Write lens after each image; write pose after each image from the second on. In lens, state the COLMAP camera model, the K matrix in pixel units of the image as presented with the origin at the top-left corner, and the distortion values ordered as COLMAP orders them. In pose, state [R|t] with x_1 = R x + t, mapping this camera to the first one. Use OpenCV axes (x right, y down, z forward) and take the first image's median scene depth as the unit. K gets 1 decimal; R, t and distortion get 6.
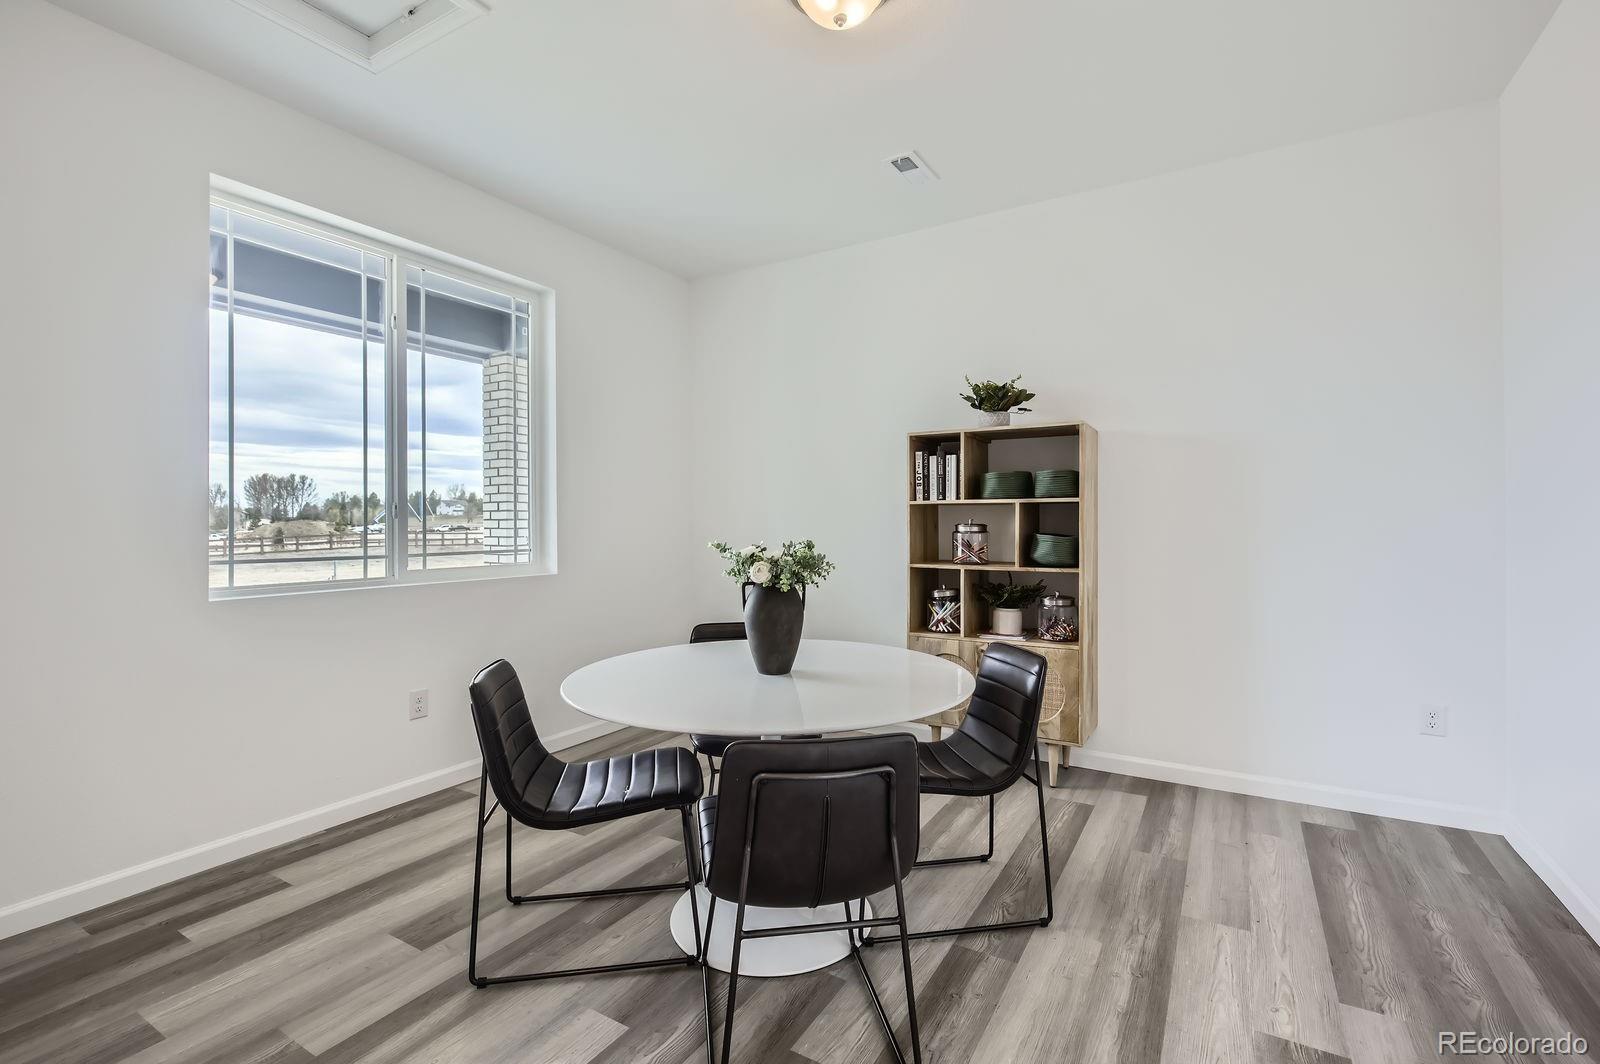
lens RADIAL K [[717.9, 0, 826.6], [0, 717.9, 532.9], [0, 0, 1]] dist [0.004161, -0.000786]
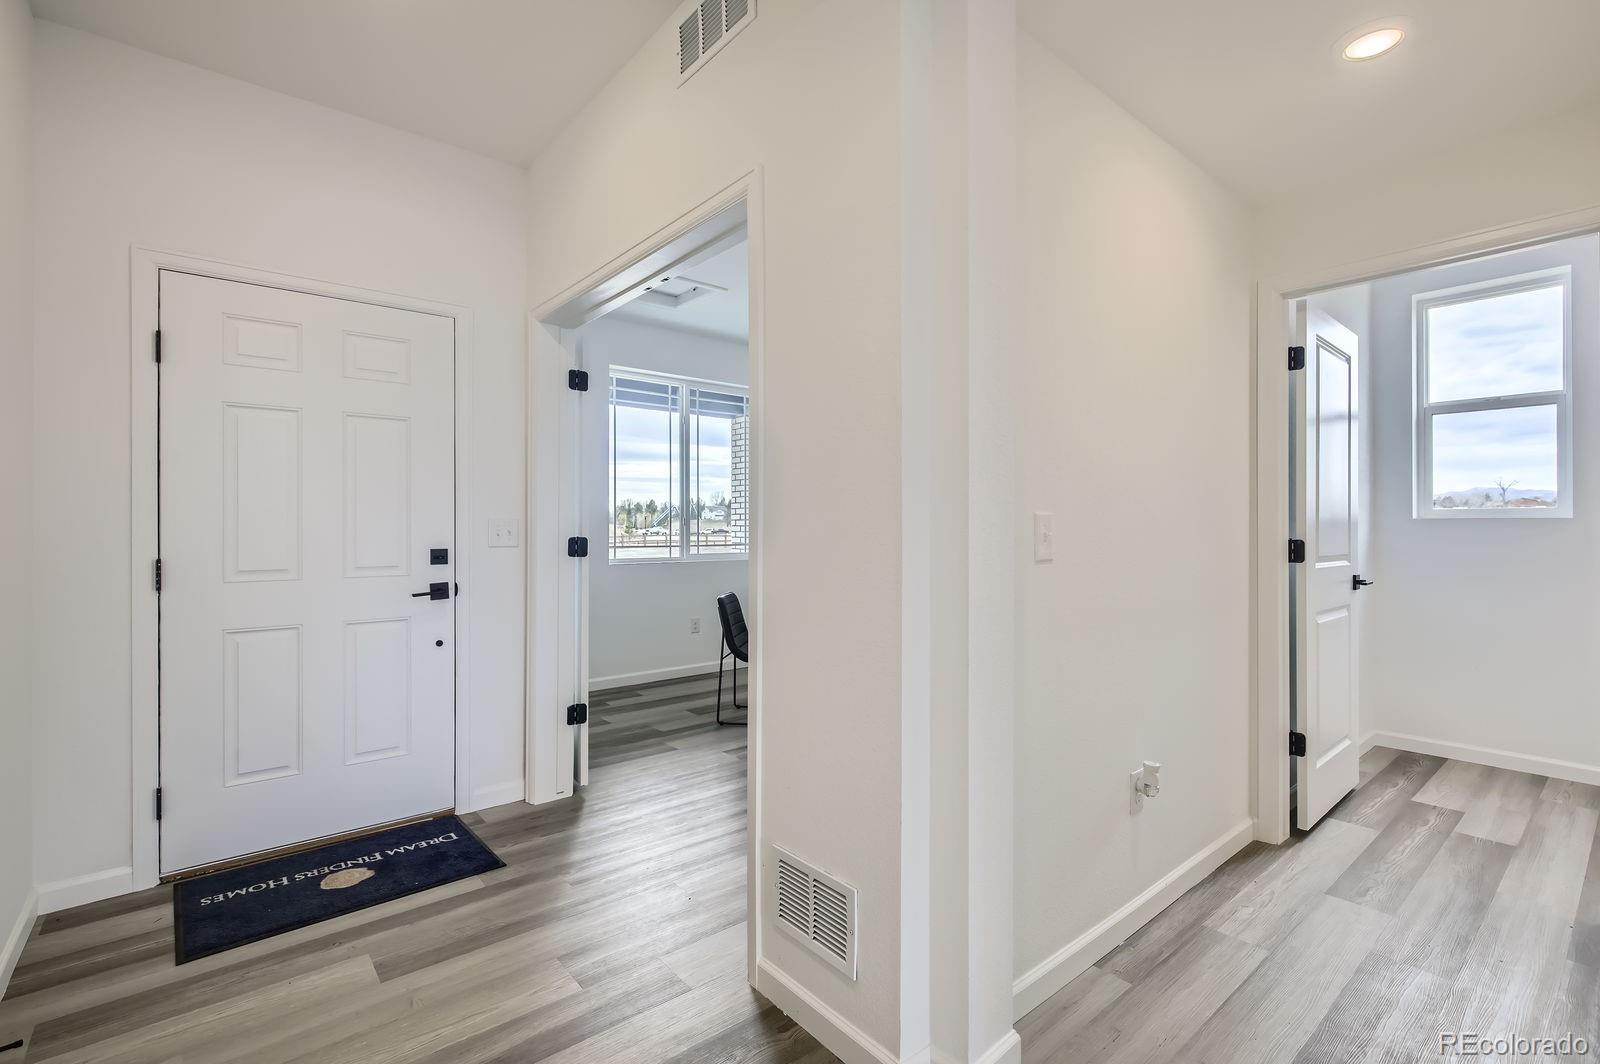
lens RADIAL K [[717.9, 0, 802.7], [0, 717.9, 526.3], [0, 0, 1]] dist [0.004161, -0.000786]
pose [[0.936793, 0.002179, -0.349878, 0.305392], [-0.007425, 0.999879, -0.013652, 0.006046], [0.349806, 0.015386, 0.936696, -0.577125]]
